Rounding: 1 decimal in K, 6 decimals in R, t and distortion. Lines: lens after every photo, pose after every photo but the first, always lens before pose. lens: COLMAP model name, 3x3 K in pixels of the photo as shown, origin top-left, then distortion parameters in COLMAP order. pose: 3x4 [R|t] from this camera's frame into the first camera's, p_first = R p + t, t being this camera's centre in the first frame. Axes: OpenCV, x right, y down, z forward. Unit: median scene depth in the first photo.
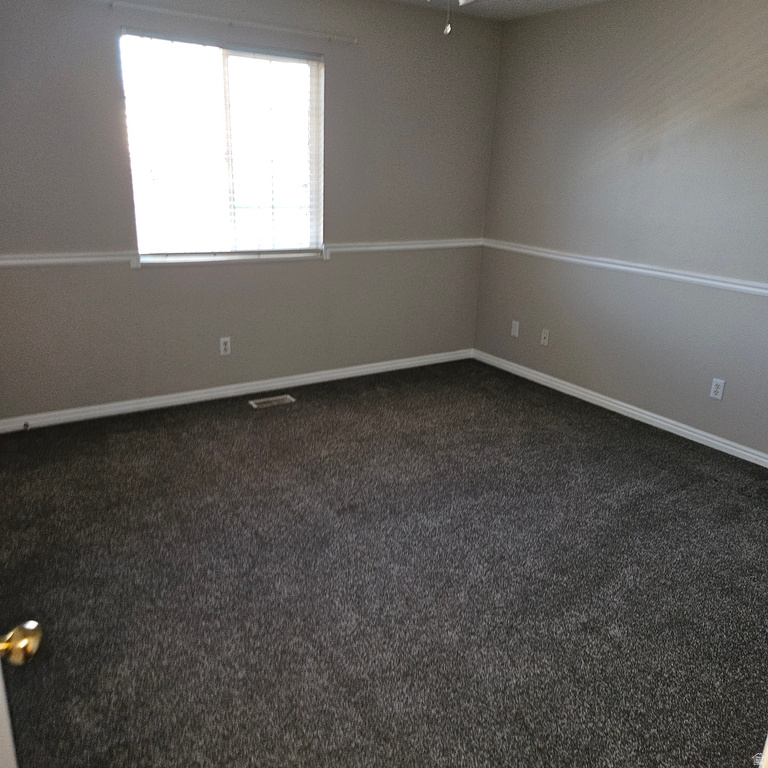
lens RADIAL K [[683.6, 0, 385.8], [0, 683.6, 379.5], [0, 0, 1]] dist [0.092850, -0.065150]
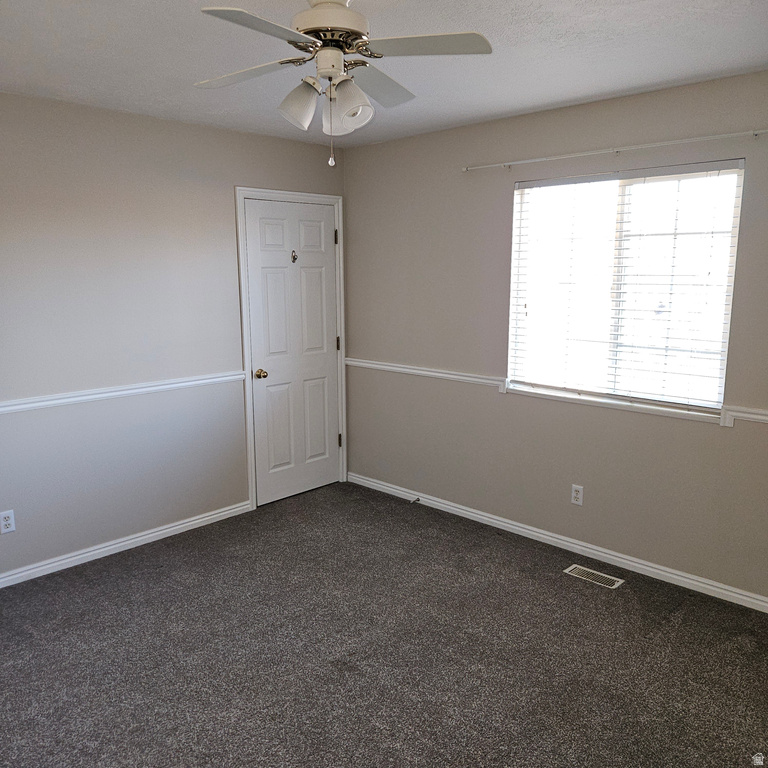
lens RADIAL K [[683.6, 0, 383.0], [0, 683.6, 381.5], [0, 0, 1]] dist [0.092850, -0.065150]
pose [[0.212022, 0.122613, -0.969542, 0.749020], [-0.292191, 0.954670, 0.056835, -0.220771], [0.932562, 0.271241, 0.238238, 0.688172]]
